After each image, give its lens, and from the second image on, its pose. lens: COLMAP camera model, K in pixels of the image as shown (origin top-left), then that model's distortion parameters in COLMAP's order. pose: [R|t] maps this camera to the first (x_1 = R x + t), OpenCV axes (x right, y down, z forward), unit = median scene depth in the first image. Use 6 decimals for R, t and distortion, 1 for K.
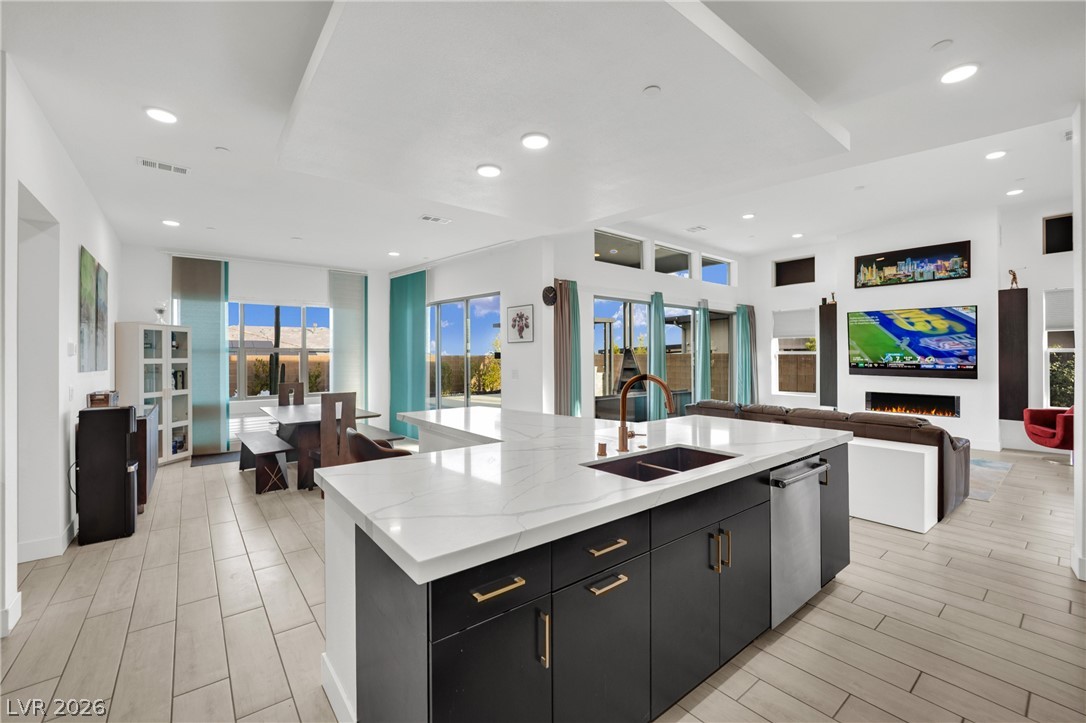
lens RADIAL K [[446.2, 0, 543.2], [0, 446.2, 350.4], [0, 0, 1]] dist [0.000989, -0.001169]
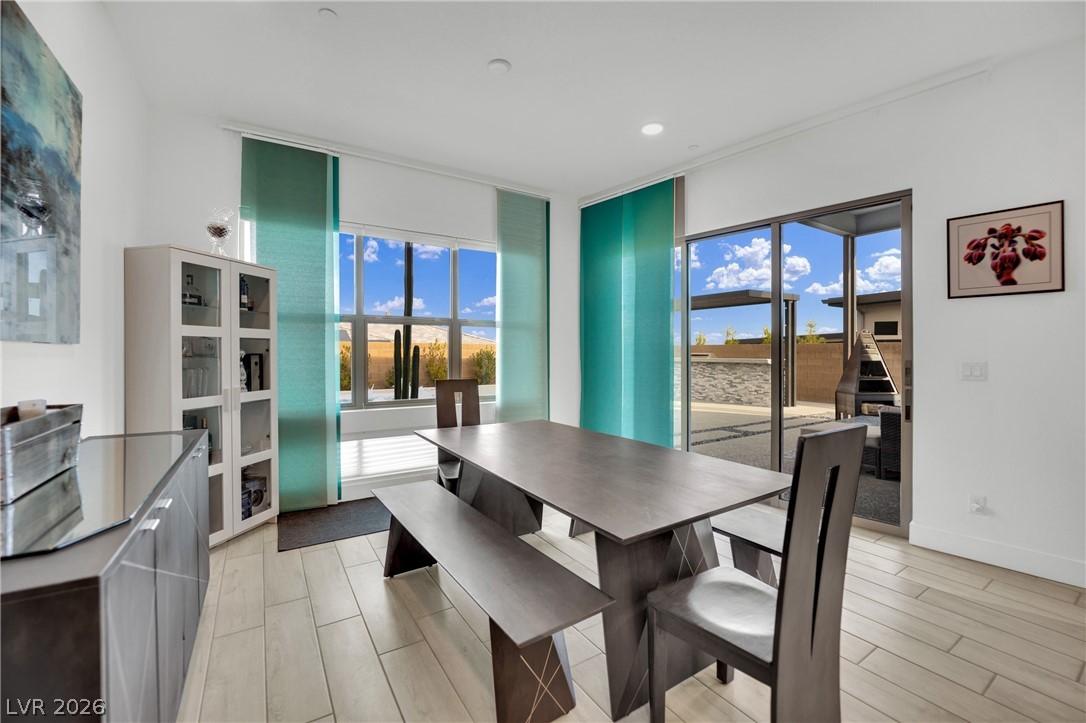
lens RADIAL K [[446.2, 0, 565.0], [0, 446.2, 351.8], [0, 0, 1]] dist [0.000989, -0.001169]
pose [[0.995837, 0.011142, -0.090465, -0.418793], [-0.009490, 0.999781, 0.018678, 0.031002], [0.090653, -0.017742, 0.995724, 0.527692]]
